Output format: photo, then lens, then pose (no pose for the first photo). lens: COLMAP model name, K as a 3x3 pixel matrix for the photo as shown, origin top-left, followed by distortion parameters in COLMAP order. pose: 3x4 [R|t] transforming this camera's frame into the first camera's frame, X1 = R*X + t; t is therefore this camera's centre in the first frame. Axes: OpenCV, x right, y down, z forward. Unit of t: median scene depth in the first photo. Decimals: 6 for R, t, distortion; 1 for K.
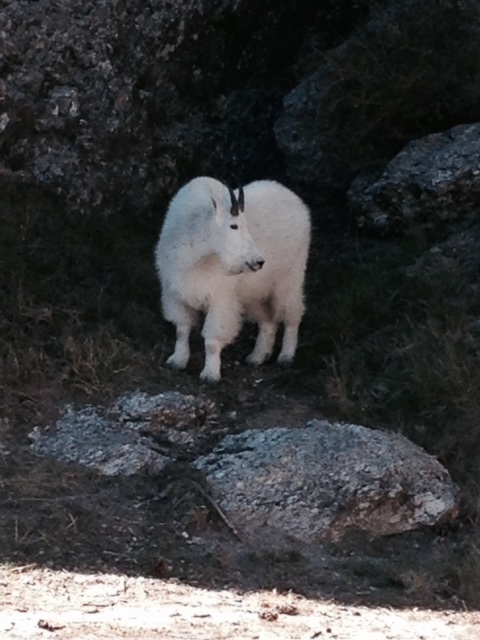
lens RADIAL K [[3048.7, 0, 240.0], [0, 3048.7, 320.3], [0, 0, 1]] dist [0.226774, 0.000000]
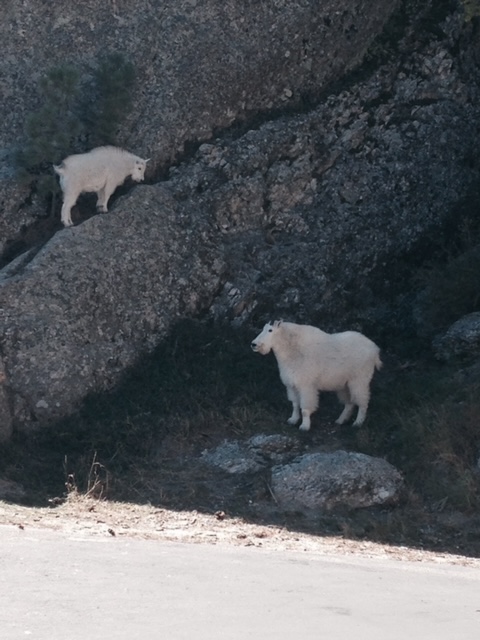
lens RADIAL K [[1706.8, 0, 239.9], [0, 1706.8, 319.6], [0, 0, 1]] dist [0.139746, 0.000000]
pose [[0.943866, 0.005367, -0.330286, 0.327443], [-0.029709, 0.997195, -0.068698, 0.026134], [0.328990, 0.074654, 0.941378, -0.074787]]
